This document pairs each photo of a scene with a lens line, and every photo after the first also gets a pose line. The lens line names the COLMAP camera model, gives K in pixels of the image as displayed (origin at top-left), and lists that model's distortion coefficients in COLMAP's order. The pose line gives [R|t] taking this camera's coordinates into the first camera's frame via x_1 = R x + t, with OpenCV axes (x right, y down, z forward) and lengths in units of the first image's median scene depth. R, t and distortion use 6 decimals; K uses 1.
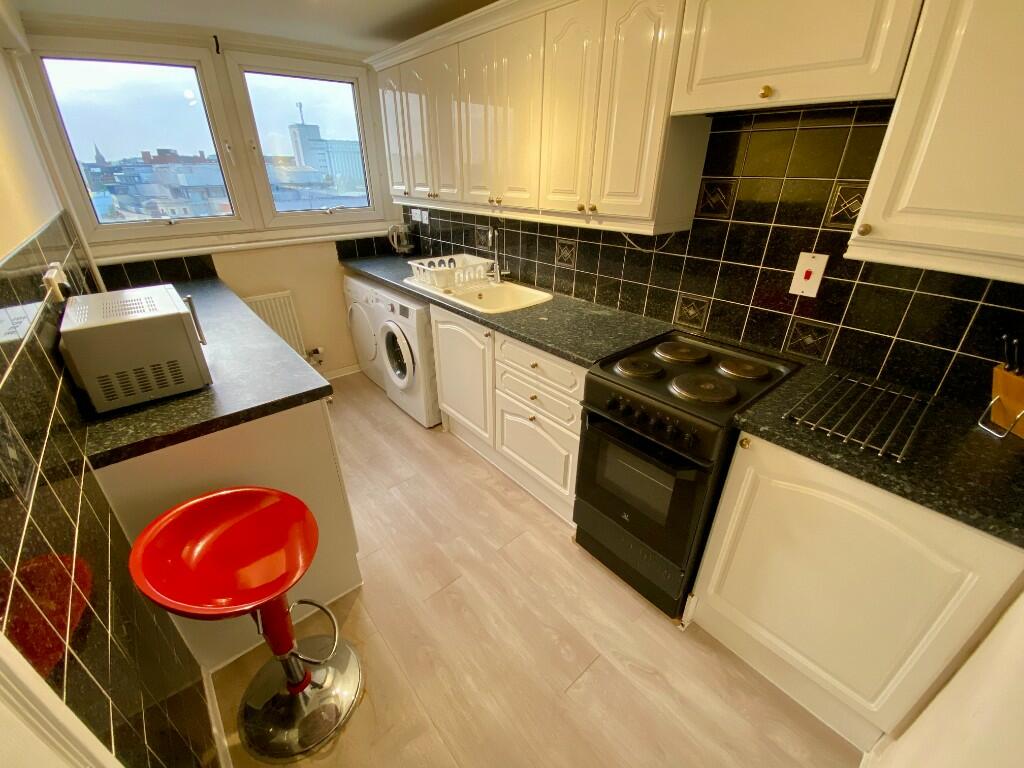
lens RADIAL K [[419.4, 0, 512.0], [0, 419.4, 384.0], [0, 0, 1]] dist [0.033203, -0.031780]
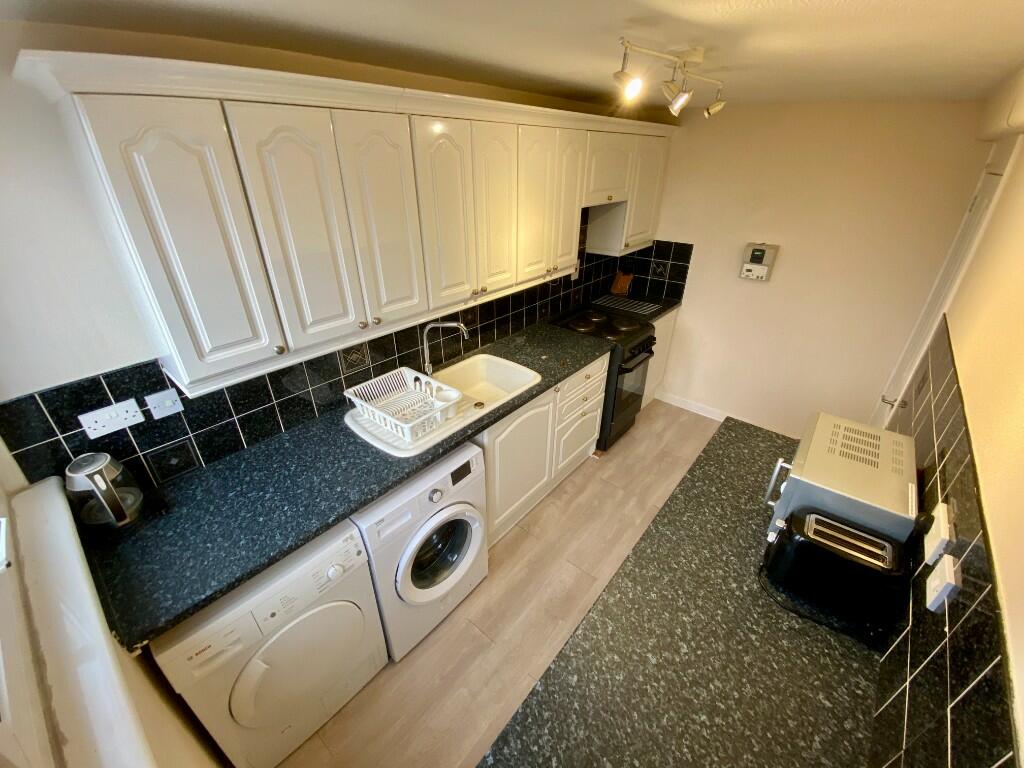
lens RADIAL K [[419.4, 0, 512.0], [0, 419.4, 384.0], [0, 0, 1]] dist [0.033203, -0.031780]
pose [[-0.155809, -0.472459, 0.867471, -0.928731], [0.444626, 0.750655, 0.488697, -0.674038], [-0.882061, 0.461844, 0.093109, 0.899421]]
